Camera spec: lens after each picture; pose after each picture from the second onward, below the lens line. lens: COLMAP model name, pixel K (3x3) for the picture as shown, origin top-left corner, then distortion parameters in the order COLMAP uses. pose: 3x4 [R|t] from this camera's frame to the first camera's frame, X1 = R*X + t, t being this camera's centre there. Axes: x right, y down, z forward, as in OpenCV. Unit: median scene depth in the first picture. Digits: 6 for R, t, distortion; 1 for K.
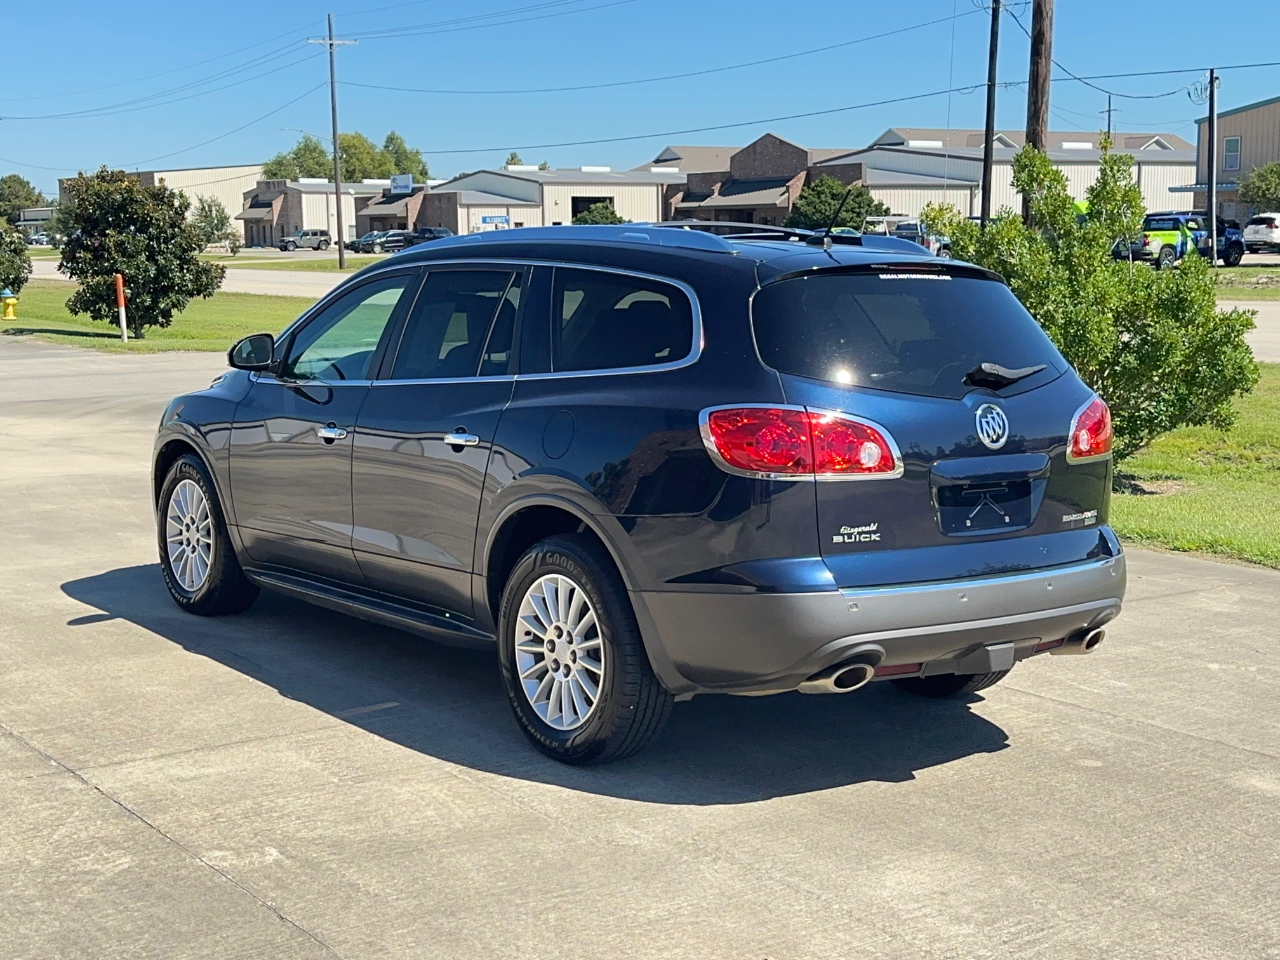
lens RADIAL K [[1746.8, 0, 634.0], [0, 1746.8, 476.1], [0, 0, 1]] dist [0.194417, -0.404768]
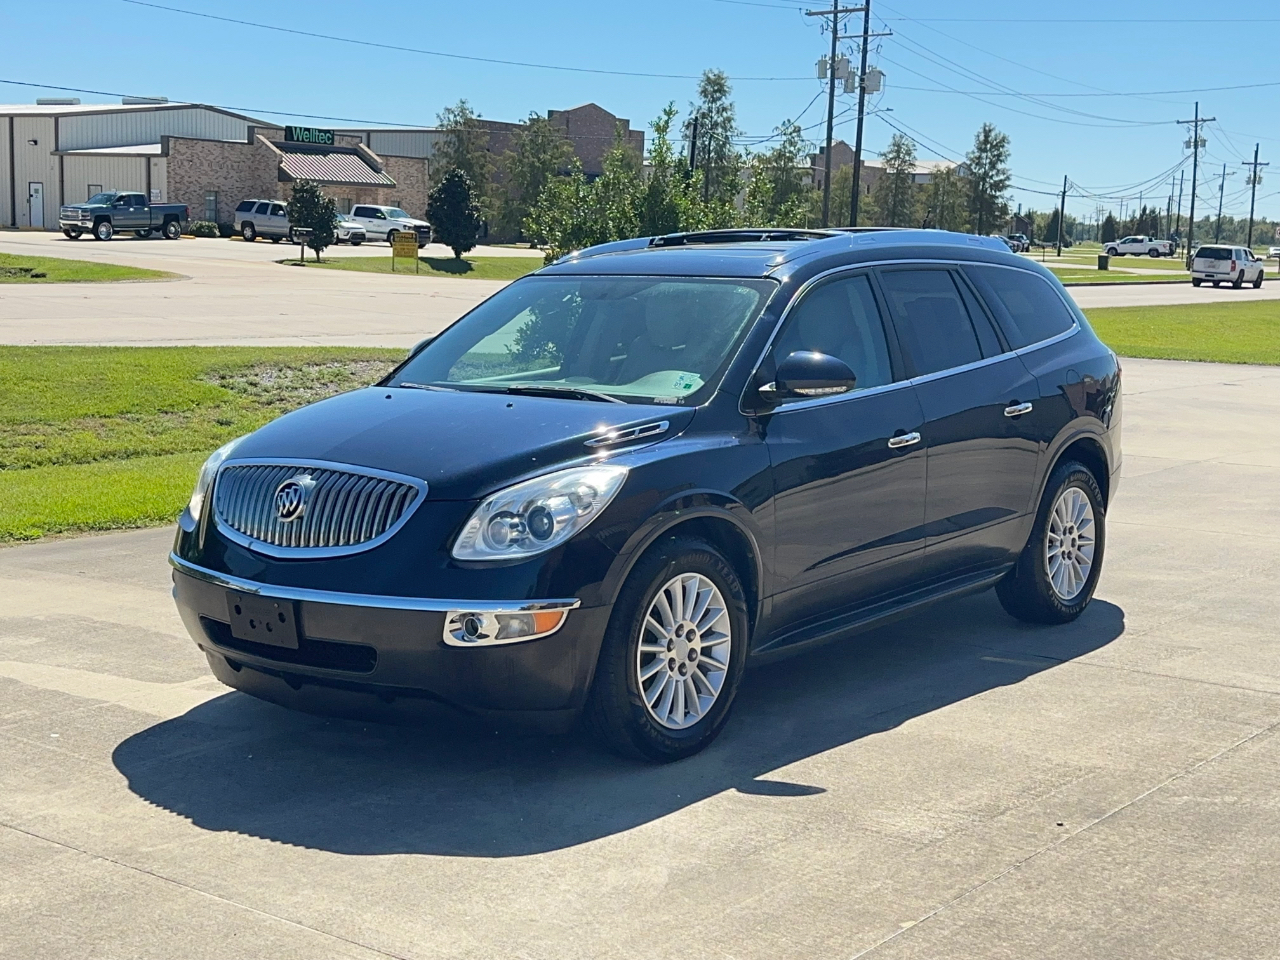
lens RADIAL K [[1752.2, 0, 634.7], [0, 1752.2, 477.9], [0, 0, 1]] dist [0.188197, -0.386960]
pose [[-0.260112, -0.134009, 0.956234, -1.059434], [0.099925, 0.981269, 0.164699, -0.177851], [-0.960394, 0.138392, -0.241849, 1.368630]]
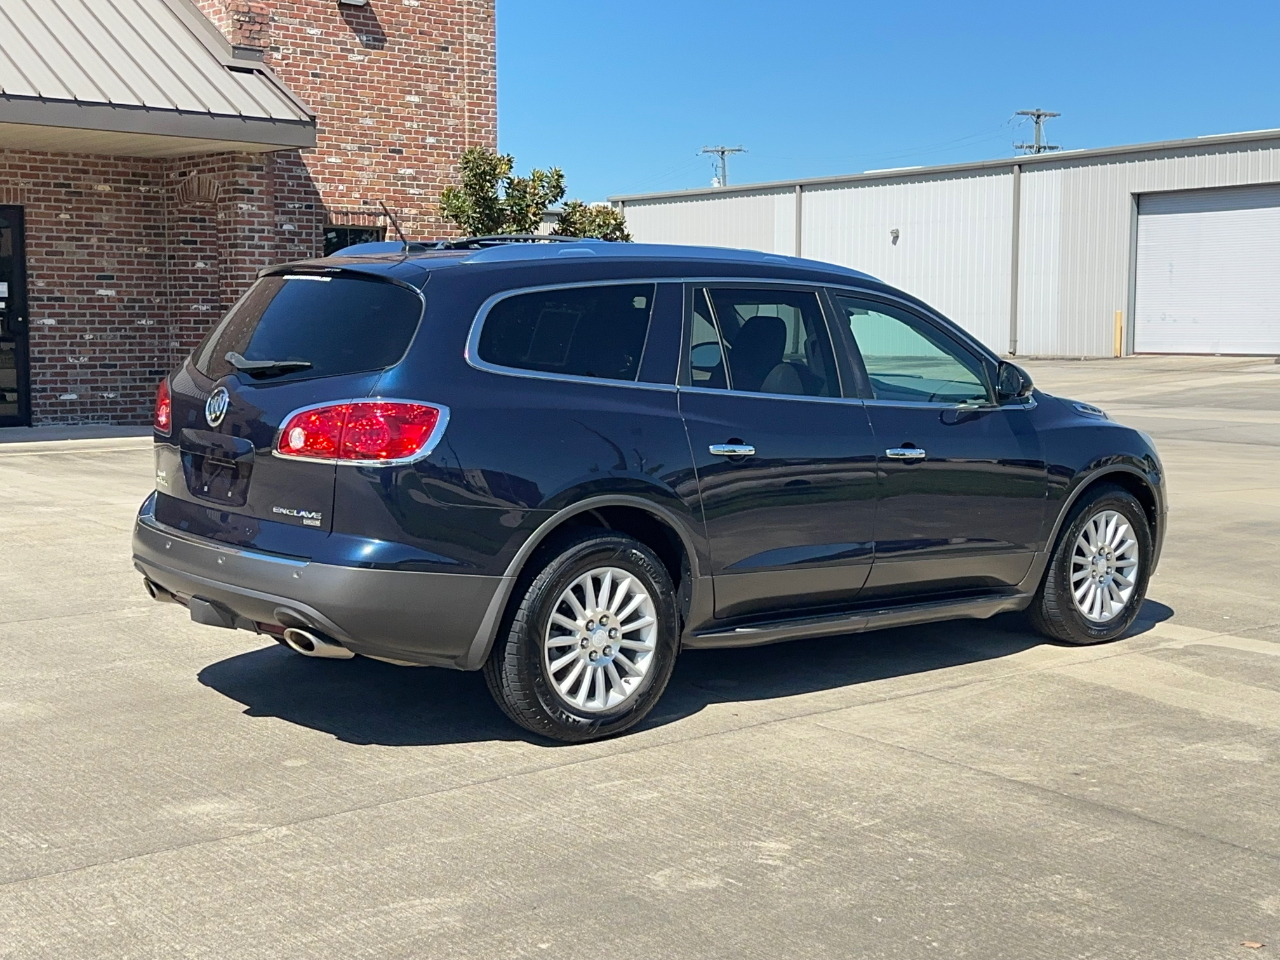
lens RADIAL K [[1752.2, 0, 634.7], [0, 1752.2, 477.9], [0, 0, 1]] dist [0.188197, -0.386960]
pose [[0.064478, 0.098304, -0.993065, 1.051261], [-0.137095, 0.986573, 0.088760, -0.094155], [0.988457, 0.130421, 0.077089, 0.921659]]
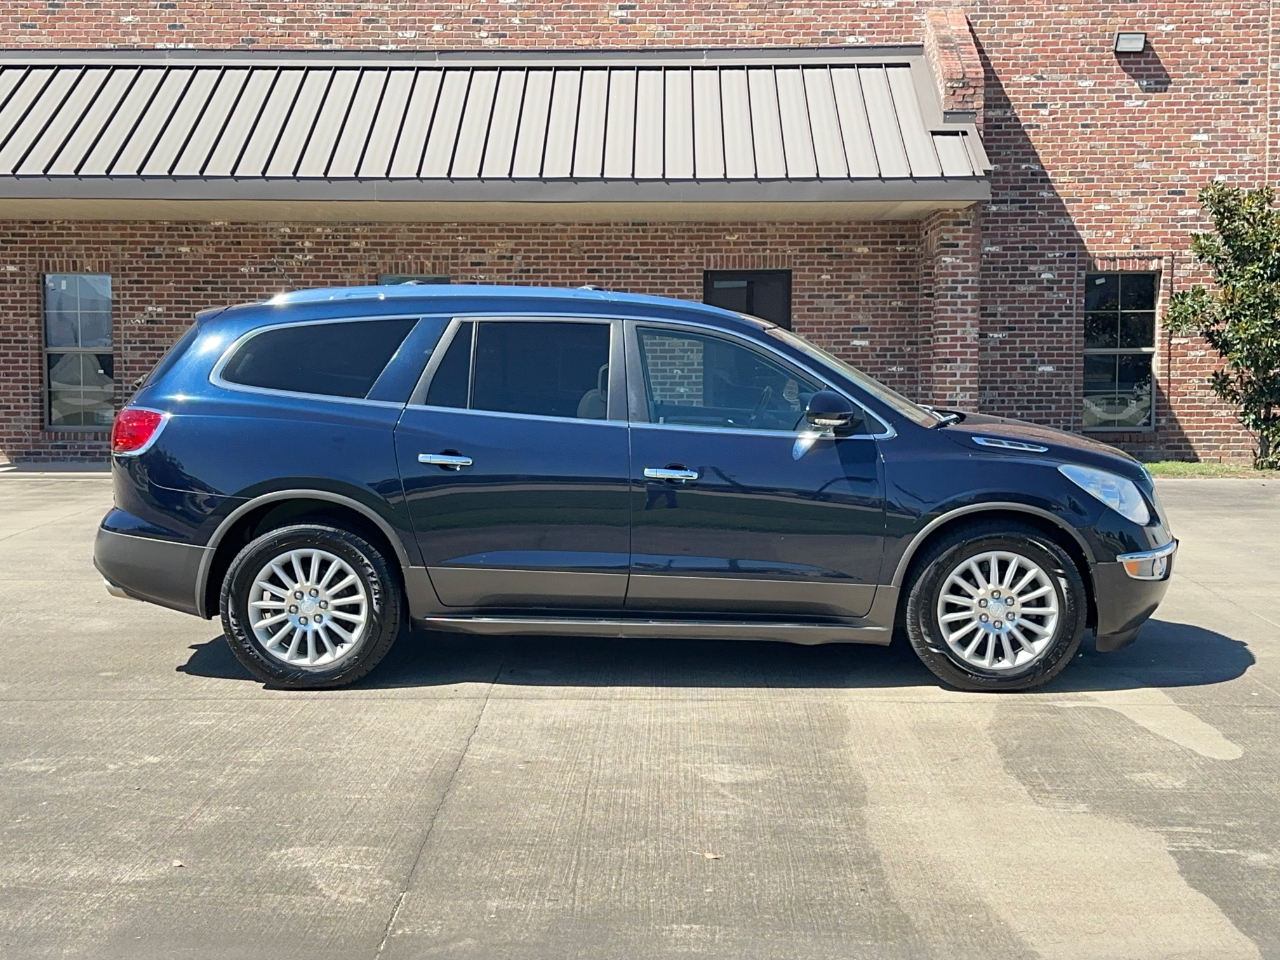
lens RADIAL K [[1752.2, 0, 634.7], [0, 1752.2, 477.9], [0, 0, 1]] dist [0.188197, -0.386960]
pose [[-0.608574, 0.055155, -0.791578, 0.913825], [-0.101946, 0.983879, 0.146931, -0.192282], [0.786921, 0.170117, -0.593141, 1.772872]]
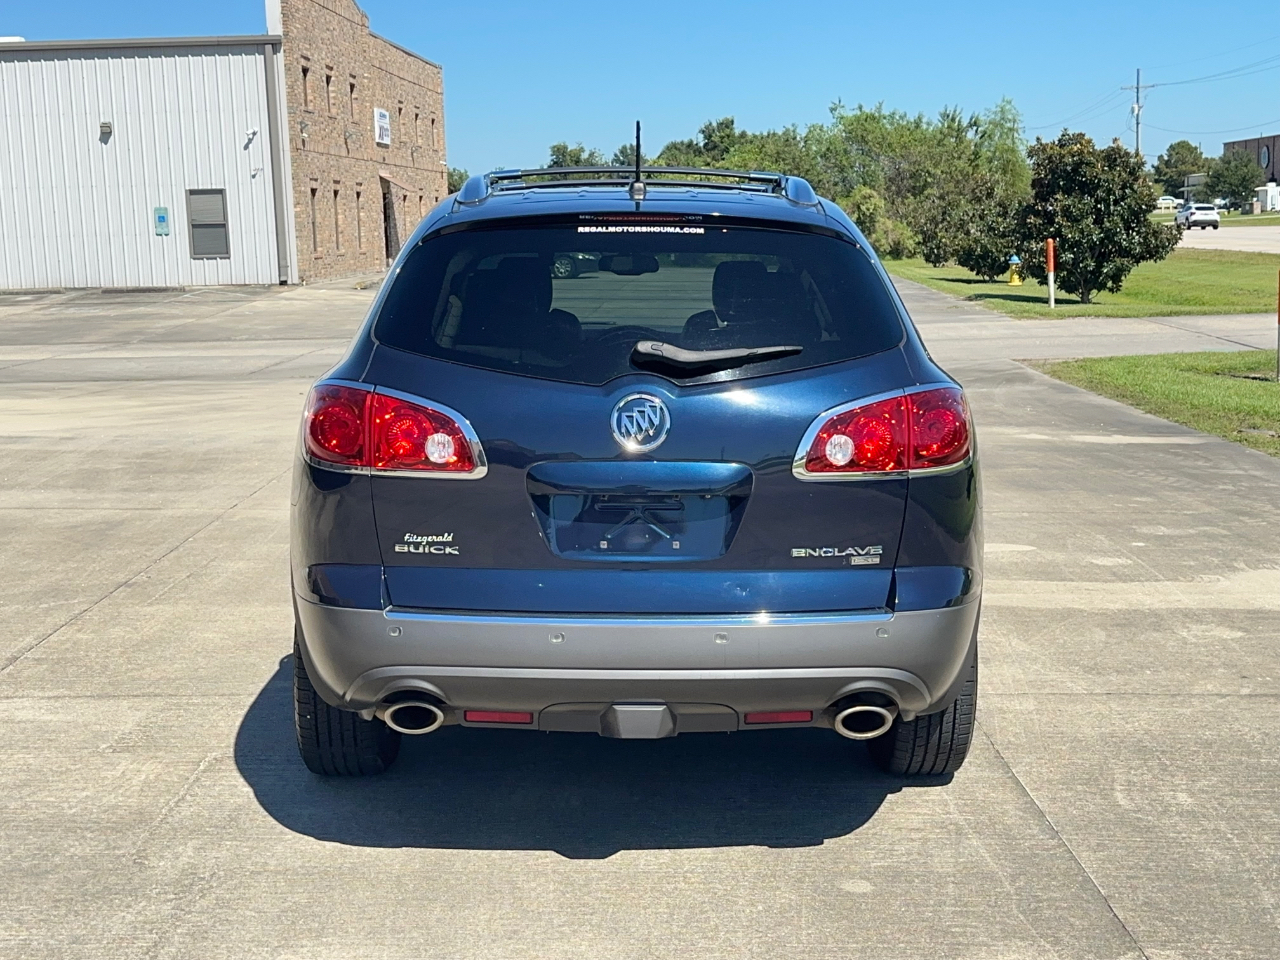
lens RADIAL K [[1746.8, 0, 634.0], [0, 1746.8, 476.1], [0, 0, 1]] dist [0.194417, -0.404768]
pose [[0.804270, 0.070066, -0.590118, 0.511229], [-0.058624, 0.997536, 0.038542, -0.026868], [0.591365, 0.003597, 0.806396, 0.295464]]
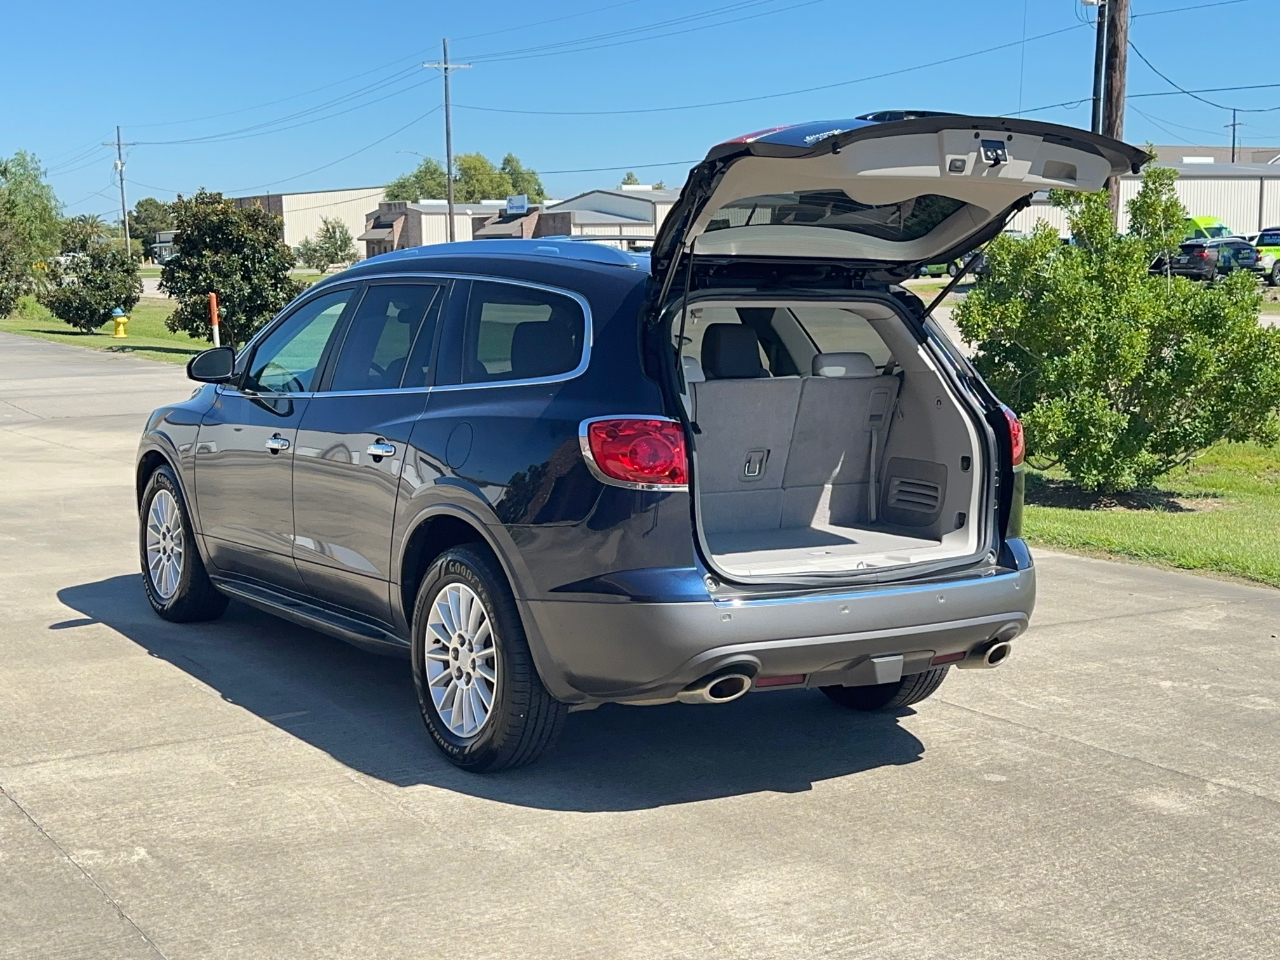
lens RADIAL K [[1736.9, 0, 633.9], [0, 1736.9, 482.2], [0, 0, 1]] dist [0.179457, -0.324616]
pose [[0.997701, 0.005400, -0.067548, 0.102253], [-0.005822, 0.999965, -0.006043, 0.002702], [0.067513, 0.006422, 0.997698, 0.001777]]
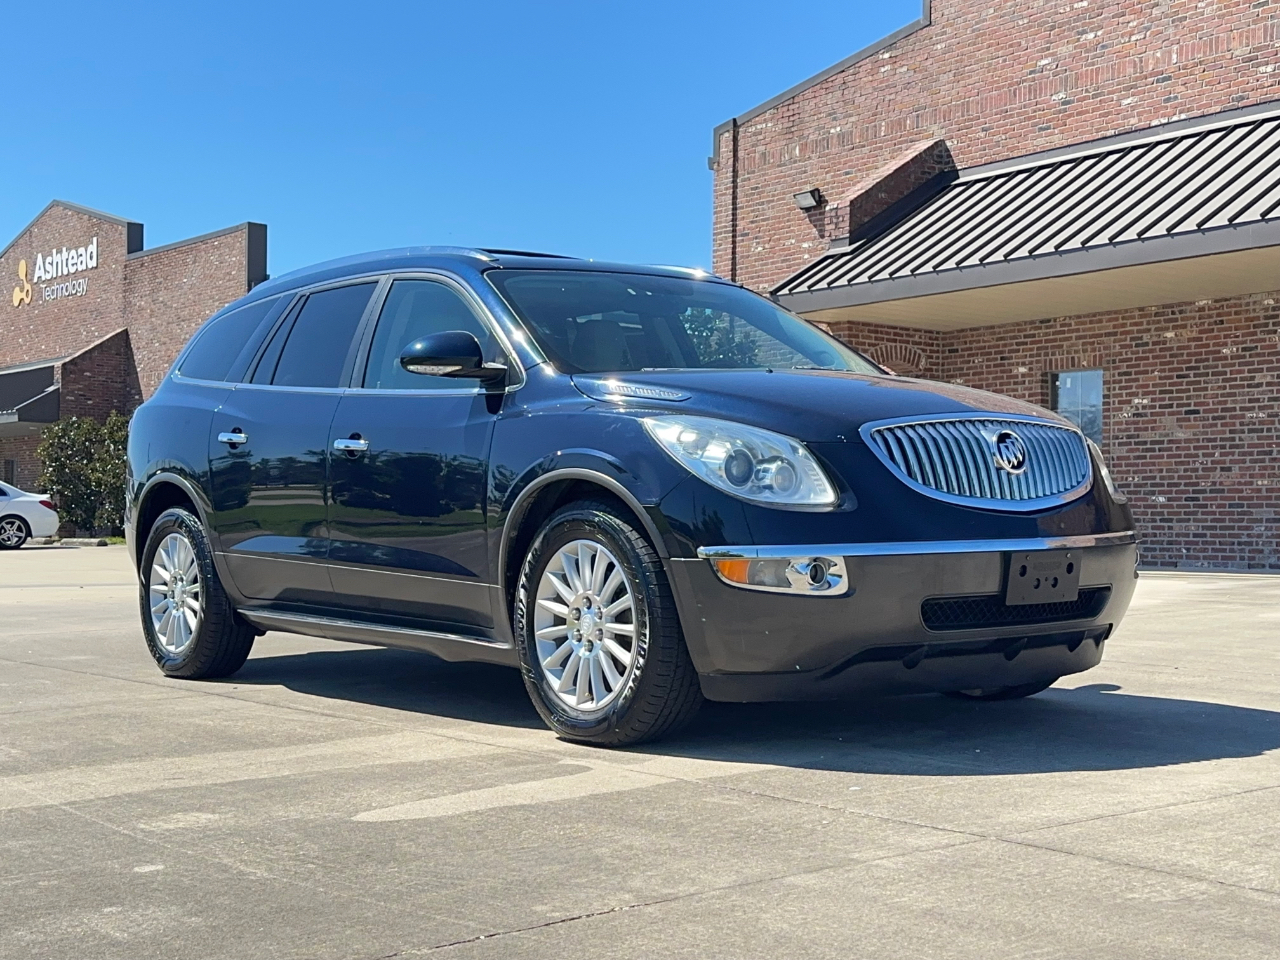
lens RADIAL K [[1745.7, 0, 653.2], [0, 1745.7, 485.2], [0, 0, 1]] dist [0.200461, -0.372349]
pose [[-0.999695, -0.002811, -0.024537, -0.086569], [-0.005416, 0.994272, 0.106738, -0.115982], [0.024097, 0.106839, -0.993984, 2.062033]]
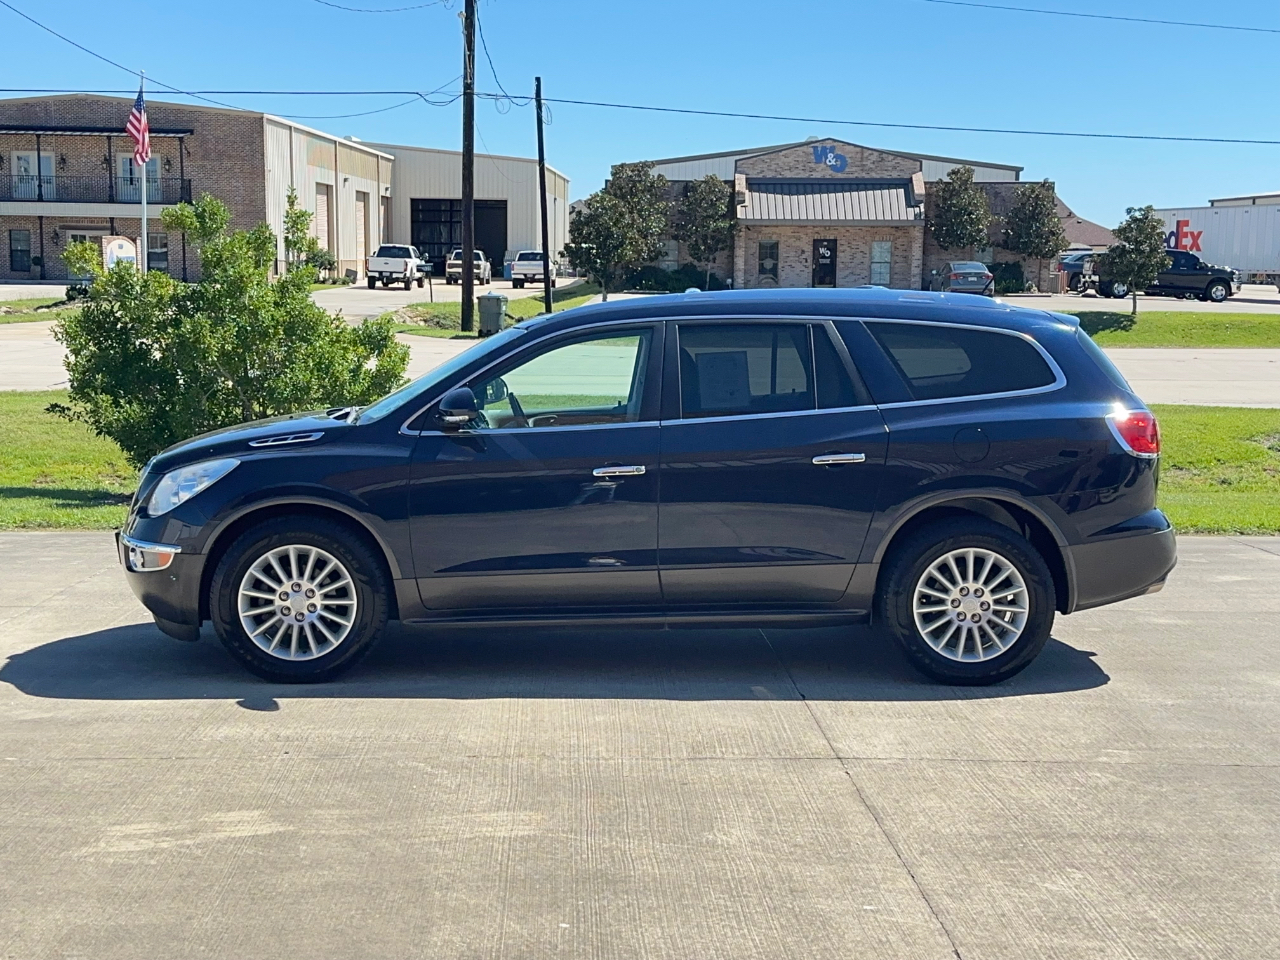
lens RADIAL K [[1746.8, 0, 634.0], [0, 1746.8, 476.1], [0, 0, 1]] dist [0.194417, -0.404768]
pose [[0.576431, -0.084187, 0.812797, -1.059979], [0.095668, 0.994791, 0.035190, -0.058771], [-0.811526, 0.057474, 0.581483, 0.341014]]
